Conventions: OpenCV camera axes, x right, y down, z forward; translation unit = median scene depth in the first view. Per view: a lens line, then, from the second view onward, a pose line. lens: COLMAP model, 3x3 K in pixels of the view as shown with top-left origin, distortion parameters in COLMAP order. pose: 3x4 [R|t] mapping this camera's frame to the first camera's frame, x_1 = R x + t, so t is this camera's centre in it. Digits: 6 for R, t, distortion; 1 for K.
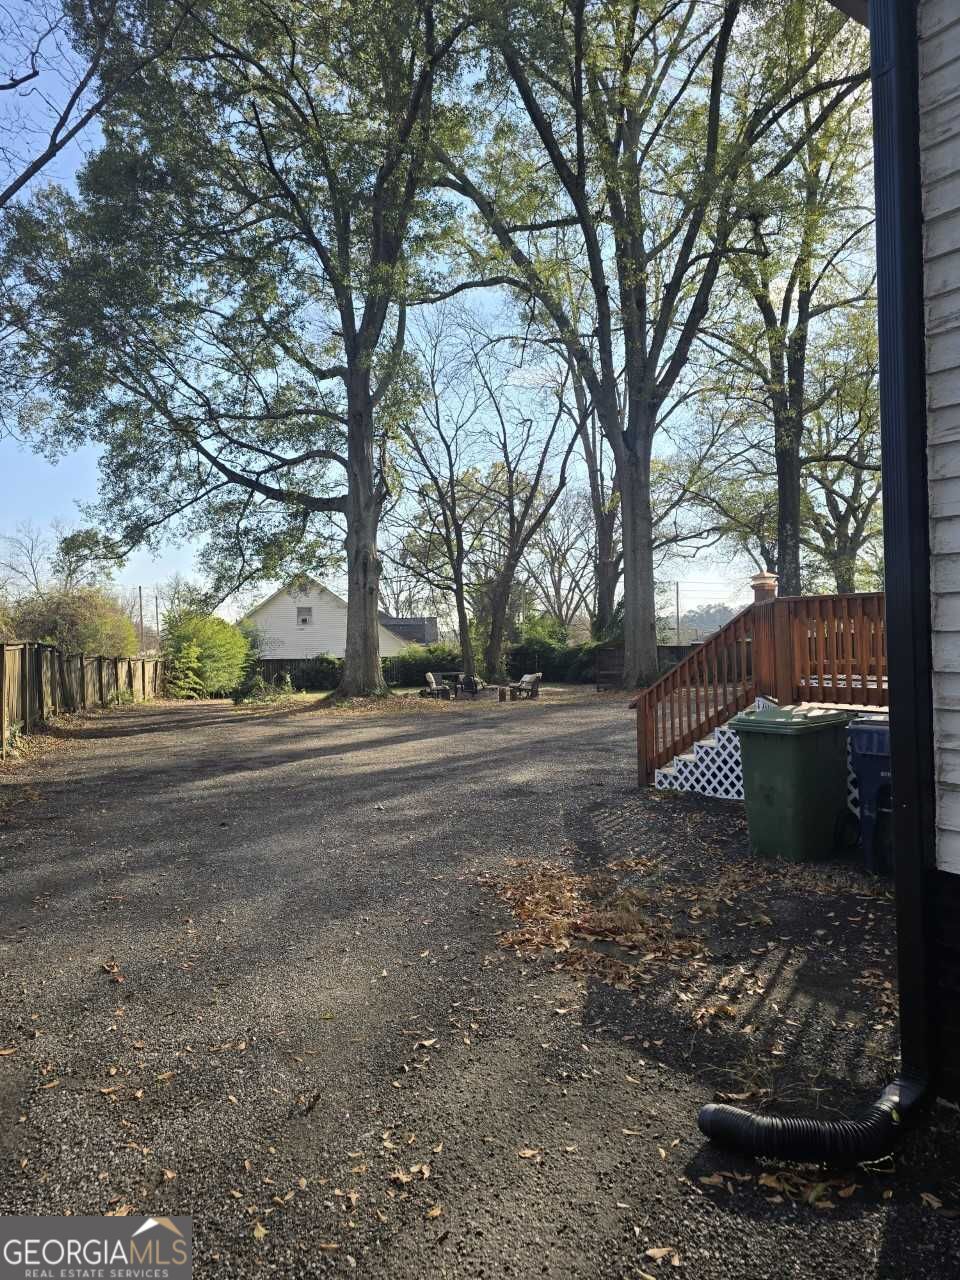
lens RADIAL K [[845.7, 0, 452.4], [0, 845.7, 639.0], [0, 0, 1]] dist [0.003240, 0.001024]
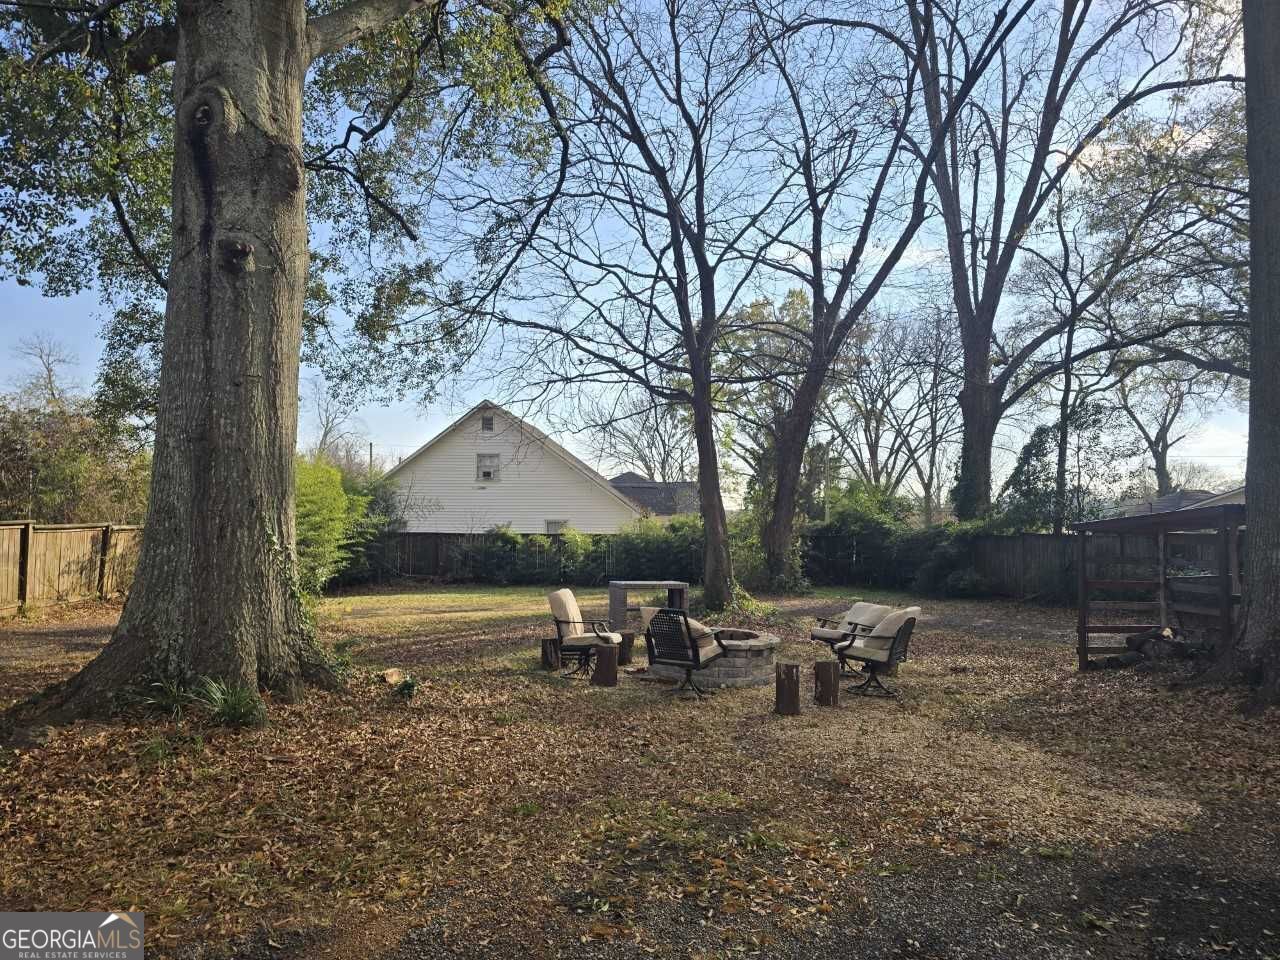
lens RADIAL K [[845.7, 0, 643.4], [0, 845.7, 460.7], [0, 0, 1]] dist [0.003240, 0.001024]
pose [[0.992126, 0.023385, -0.123043, 0.022011], [-0.031408, 0.997476, -0.063673, 0.005105], [0.121244, 0.067036, 0.990357, 0.348472]]
